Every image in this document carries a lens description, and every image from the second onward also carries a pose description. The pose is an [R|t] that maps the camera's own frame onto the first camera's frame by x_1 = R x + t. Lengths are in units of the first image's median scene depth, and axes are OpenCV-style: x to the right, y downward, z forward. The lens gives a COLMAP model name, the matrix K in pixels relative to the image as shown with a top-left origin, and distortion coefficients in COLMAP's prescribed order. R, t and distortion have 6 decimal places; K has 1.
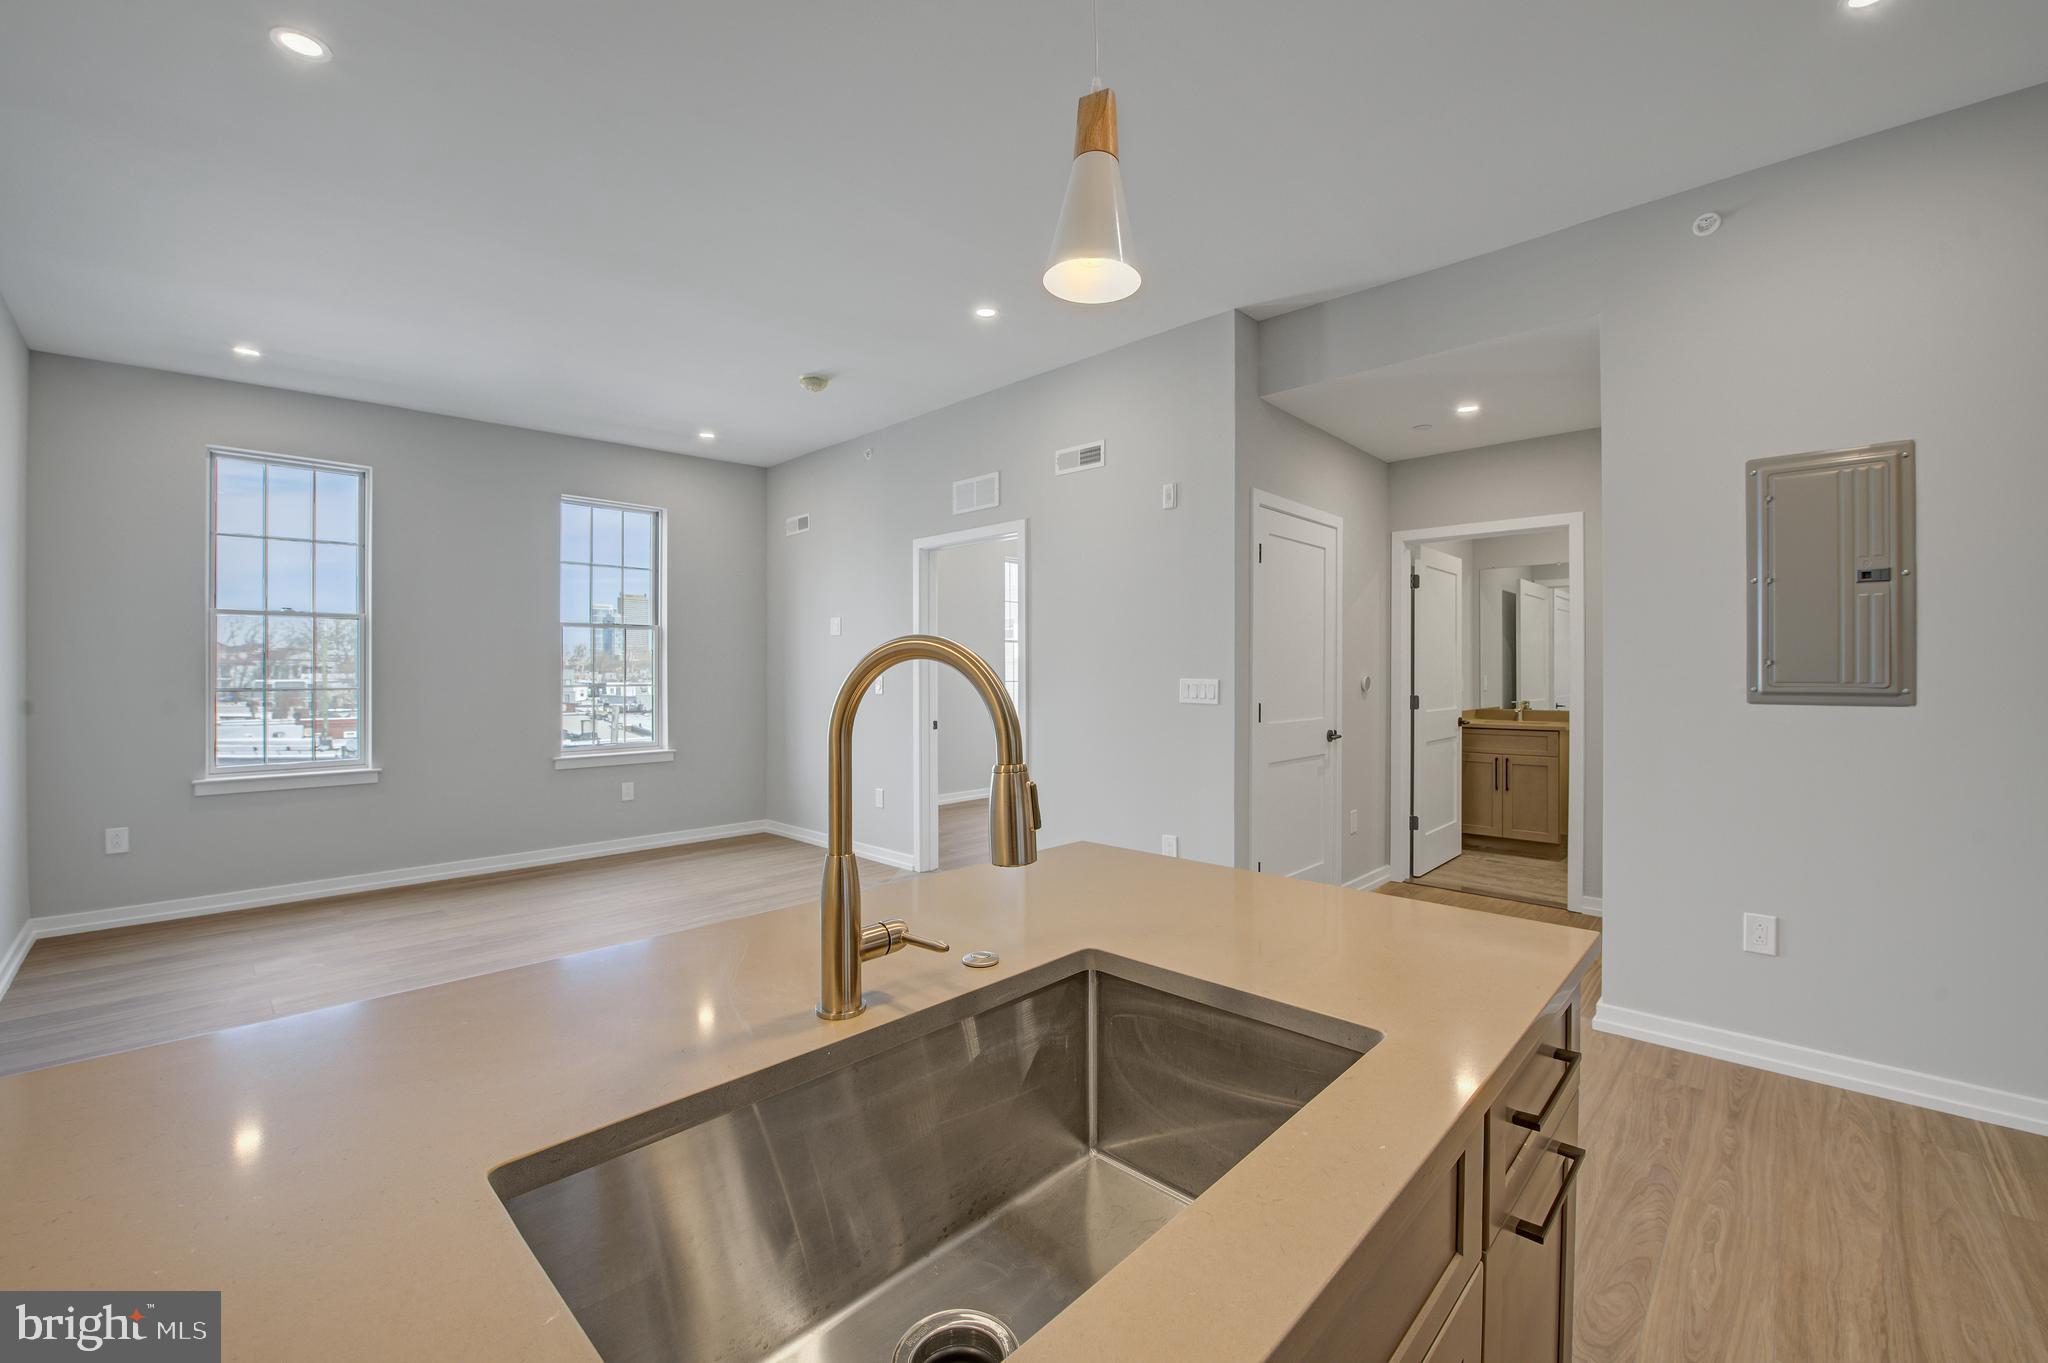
lens RADIAL K [[860.8, 0, 1038.3], [0, 860.8, 672.3], [0, 0, 1]] dist [-0.012700, -0.000110]
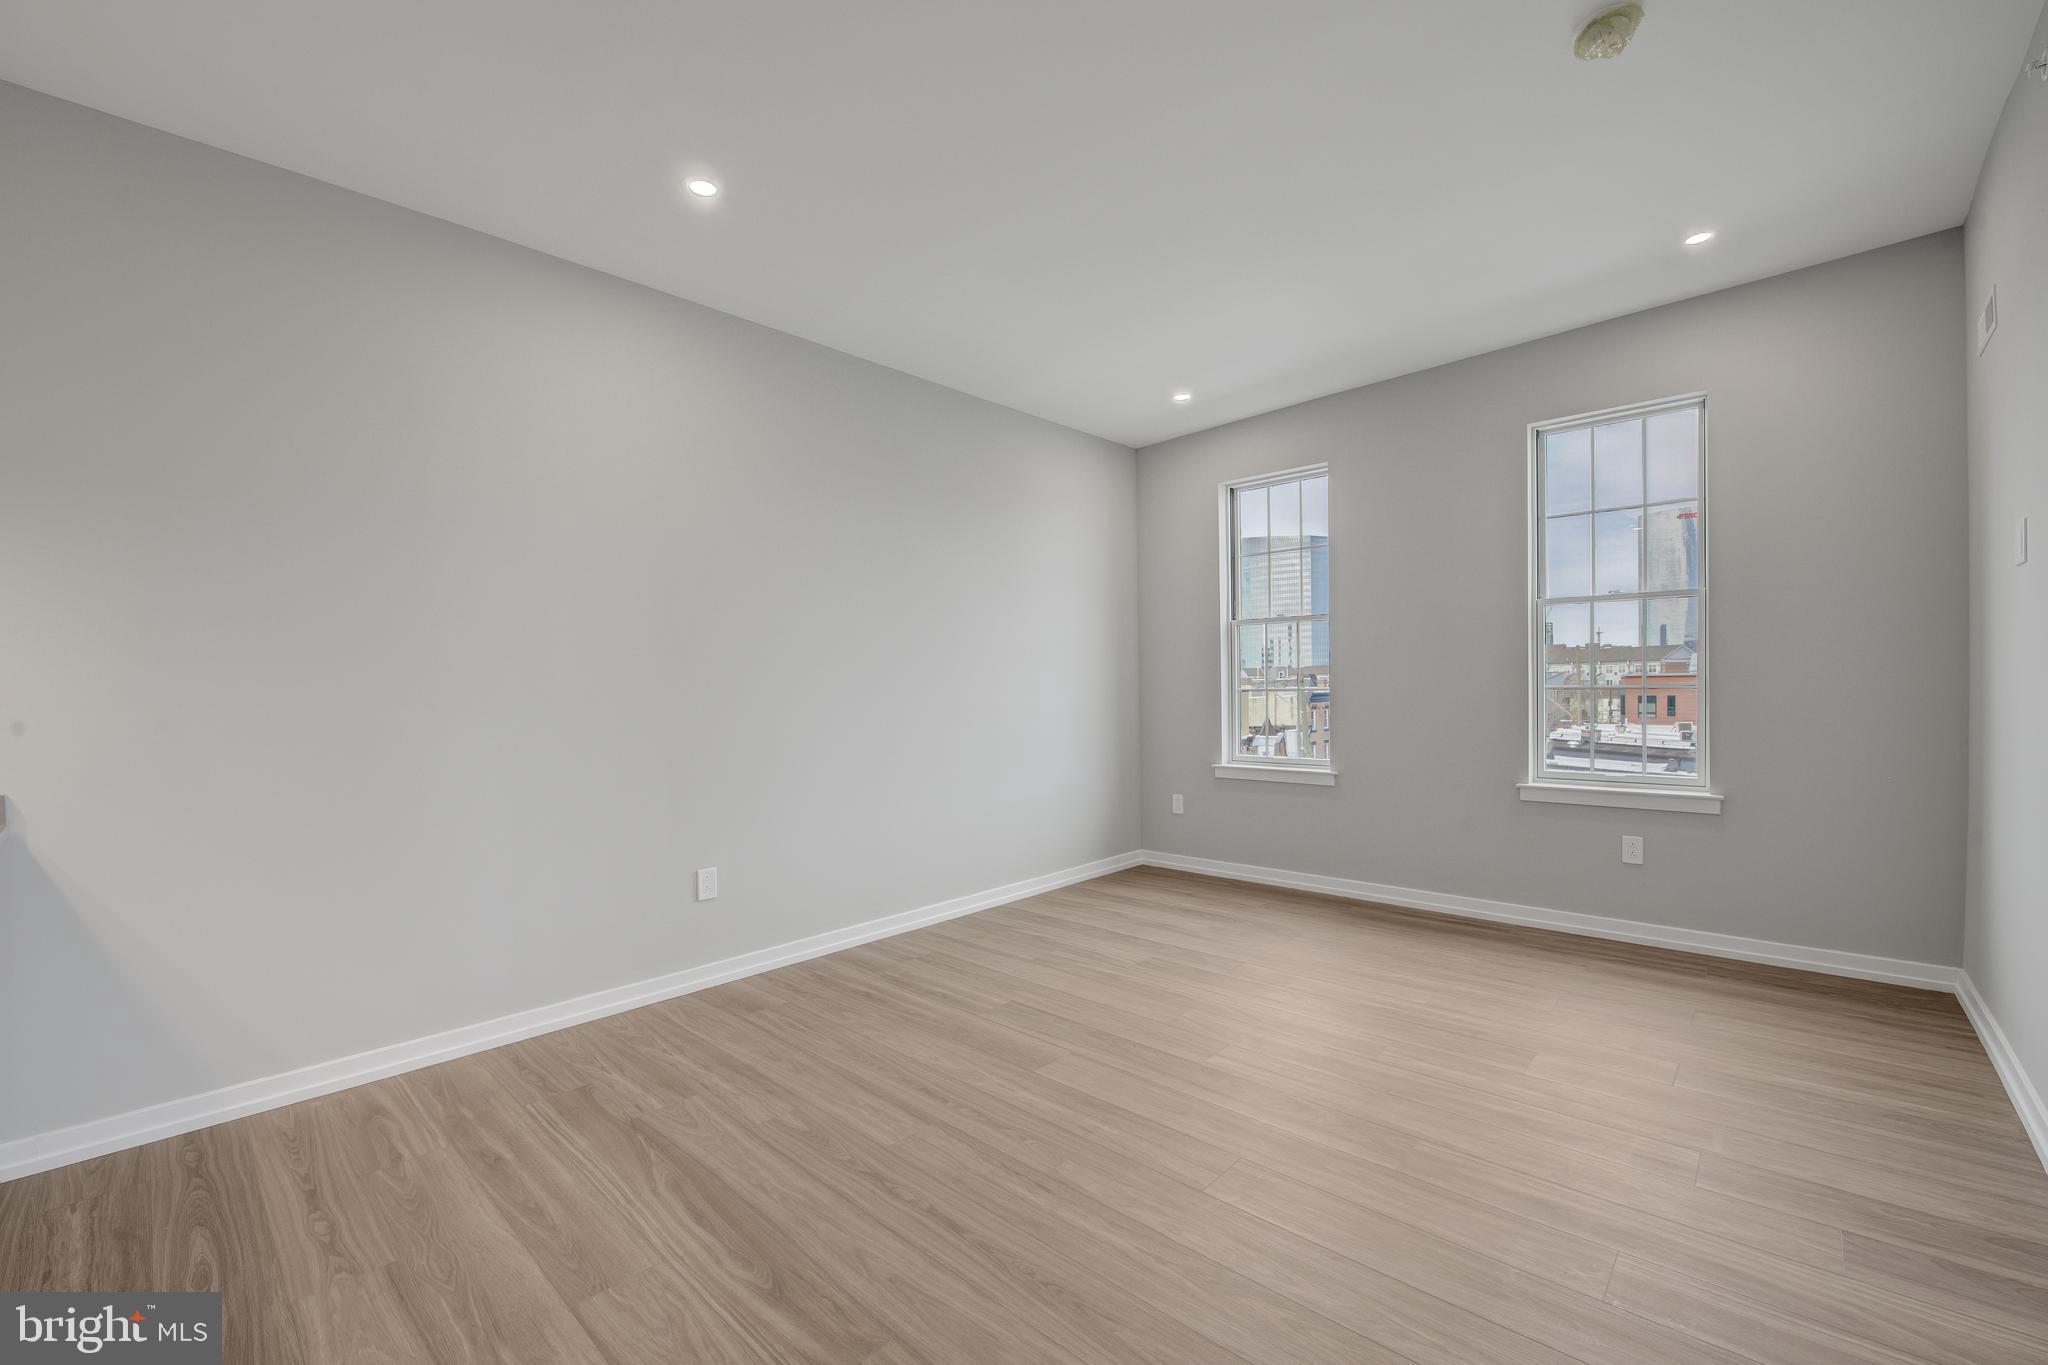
lens RADIAL K [[820.4, 0, 1028.0], [0, 820.4, 711.3], [0, 0, 1]] dist [-0.017752, 0.000085]
pose [[0.013534, 0.029847, -0.999463, 0.160672], [0.012997, 0.999465, 0.030023, 0.010853], [0.999824, -0.013396, 0.013139, 0.656241]]
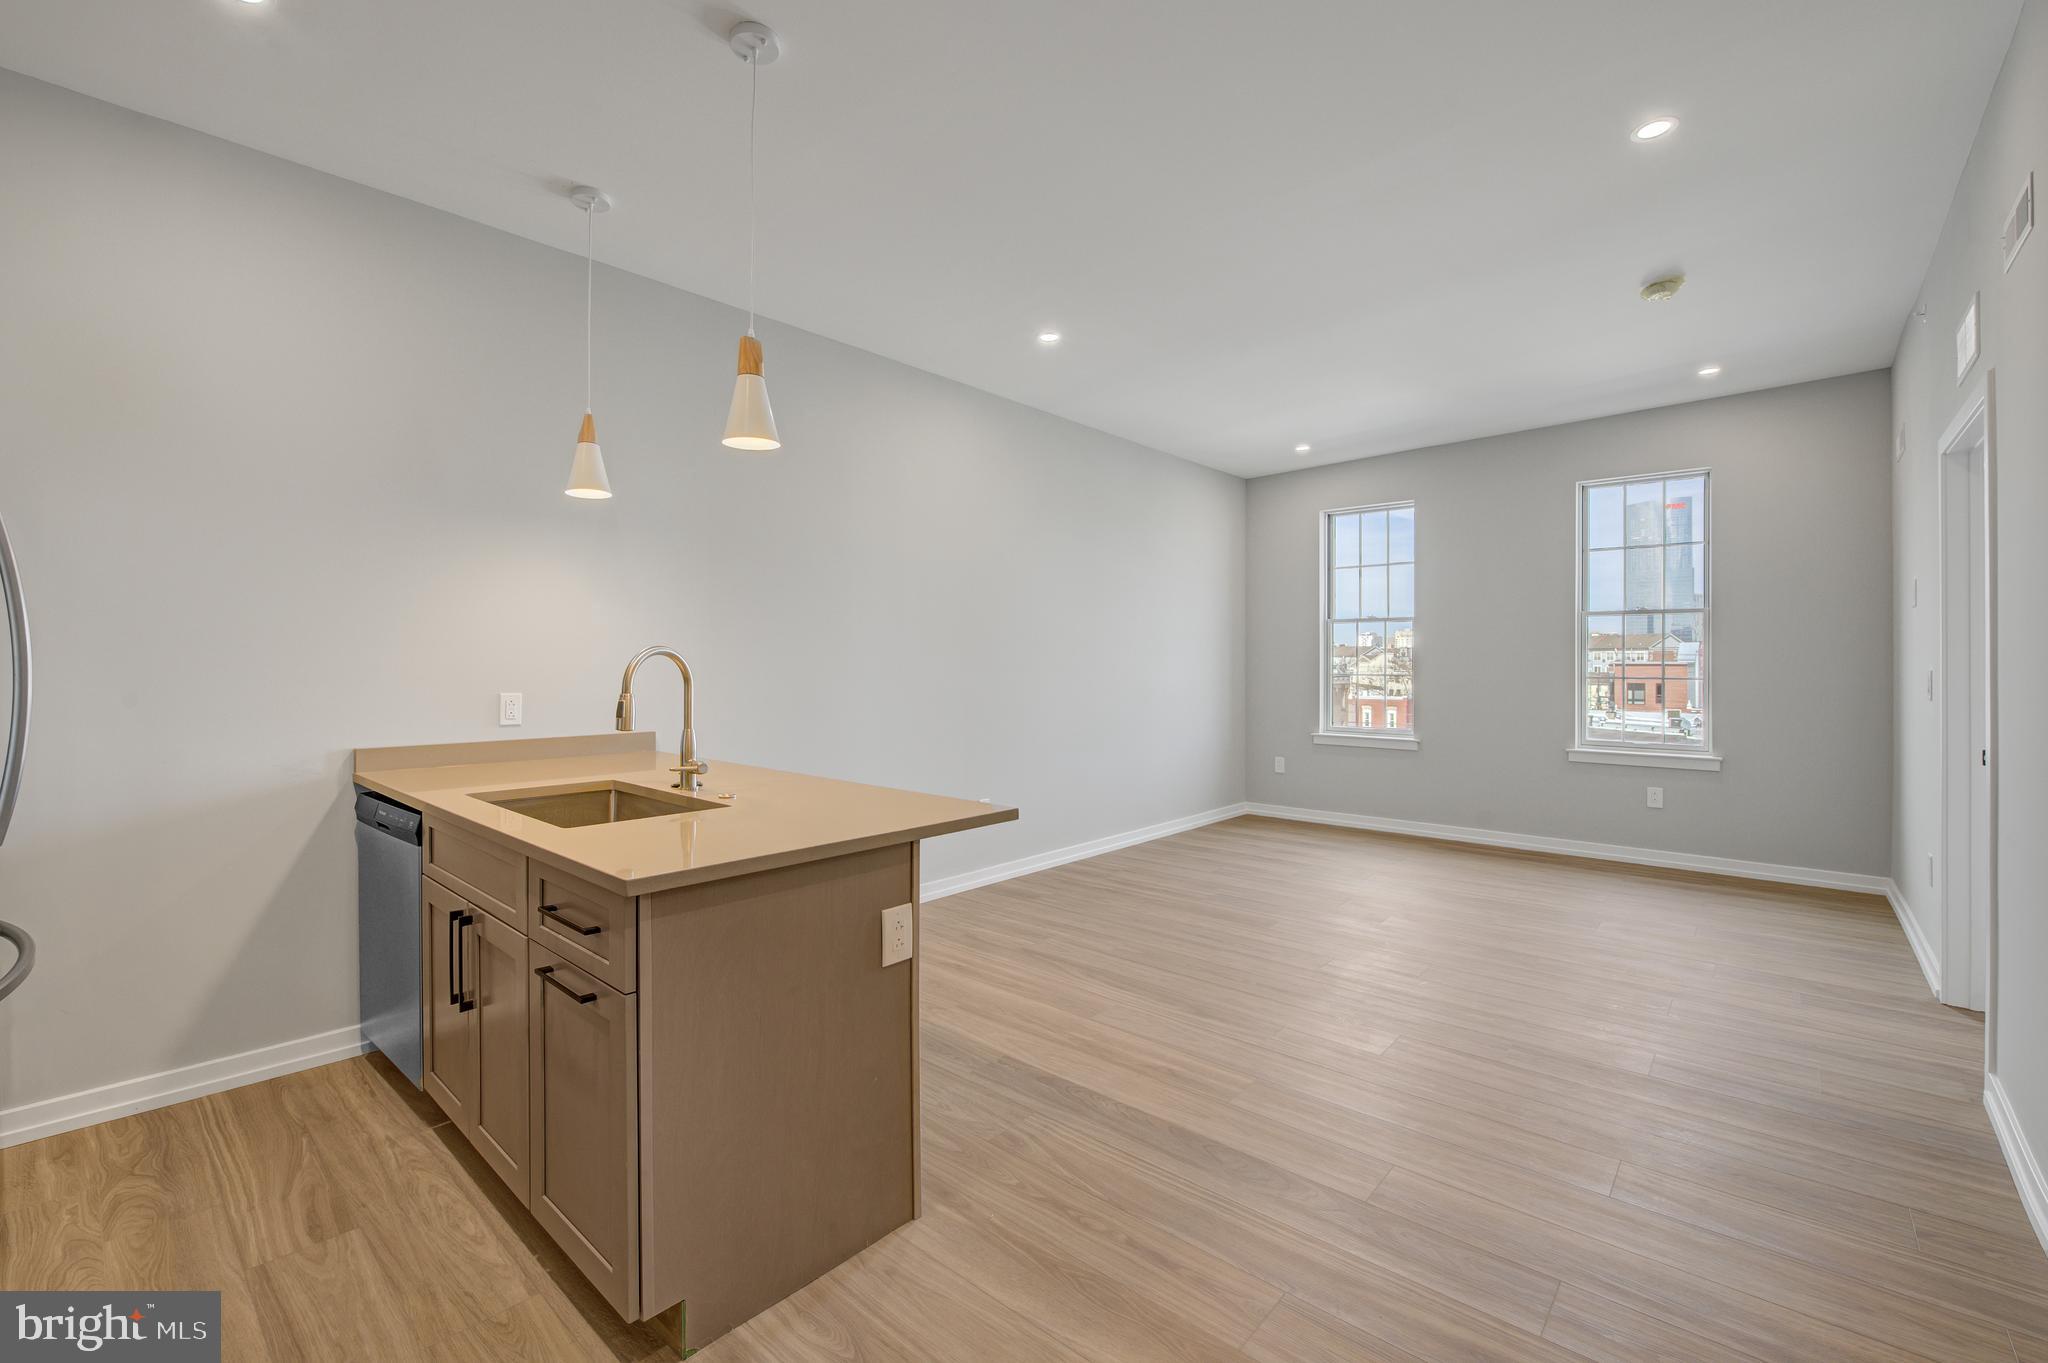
lens RADIAL K [[821.2, 0, 1003.4], [0, 821.2, 667.9], [0, 0, 1]] dist [-0.021961, 0.000374]
pose [[0.004743, 0.005322, -0.999975, 0.433840], [-0.004196, 0.999977, 0.005302, 0.004235], [0.999980, 0.004171, 0.004766, 0.398617]]
